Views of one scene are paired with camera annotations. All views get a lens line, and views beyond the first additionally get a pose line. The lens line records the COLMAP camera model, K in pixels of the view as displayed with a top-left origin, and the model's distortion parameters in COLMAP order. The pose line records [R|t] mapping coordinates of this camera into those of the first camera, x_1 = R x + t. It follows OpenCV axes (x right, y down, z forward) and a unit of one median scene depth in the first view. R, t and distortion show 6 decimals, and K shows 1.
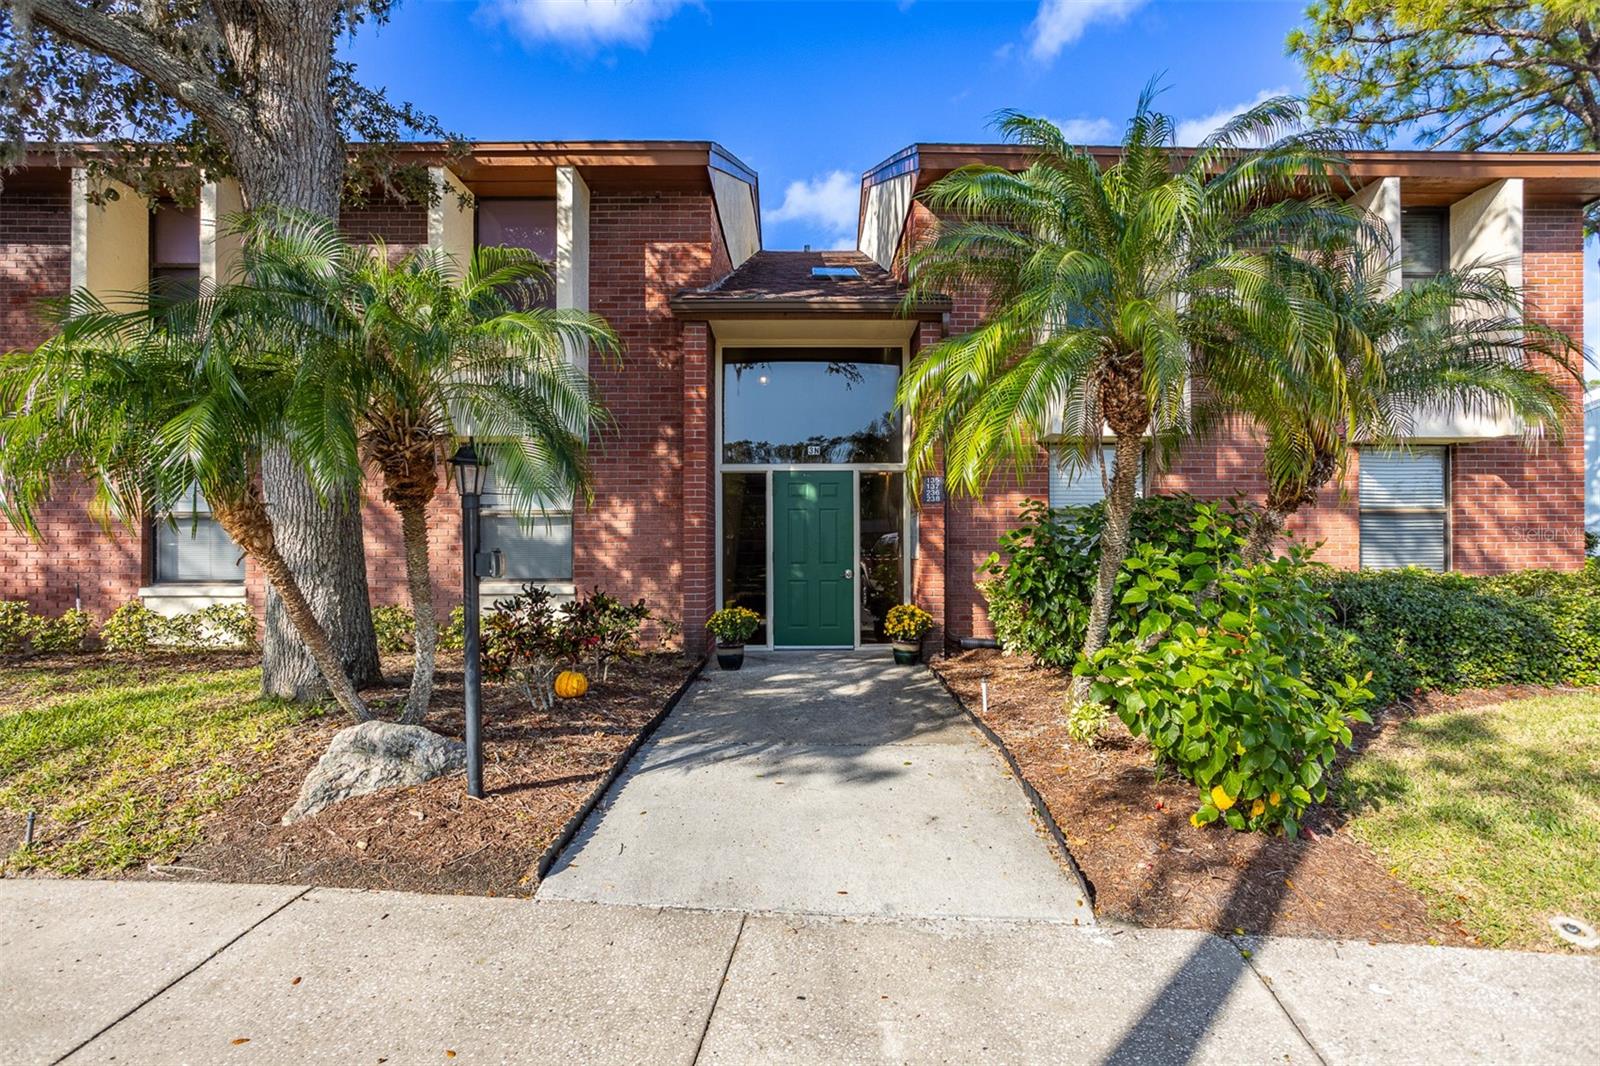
lens RADIAL K [[838.1, 0, 818.9], [0, 838.1, 509.9], [0, 0, 1]] dist [-0.062558, 0.044272]
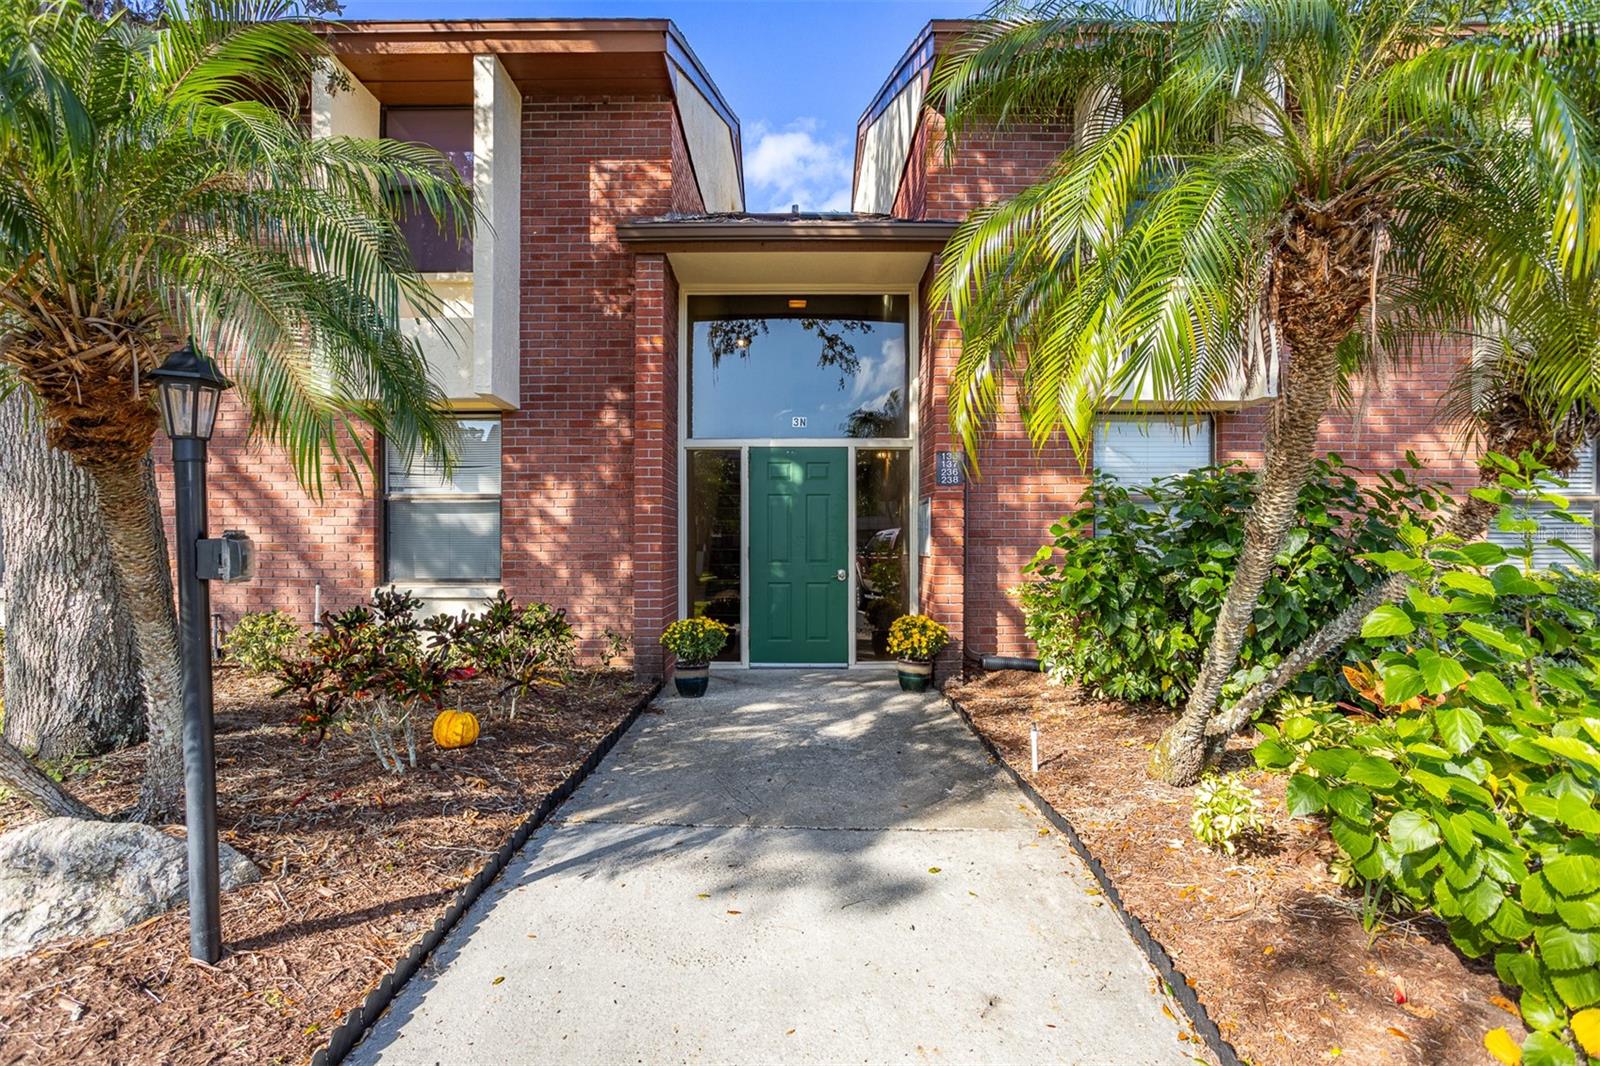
lens RADIAL K [[874.7, 0, 798.8], [0, 874.7, 476.1], [0, 0, 1]] dist [-0.014778, 0.013946]
pose [[0.999921, 0.004197, -0.011821, 0.004181], [-0.004605, 0.999389, -0.034633, 0.012385], [0.011668, 0.034685, 0.999330, 0.176335]]
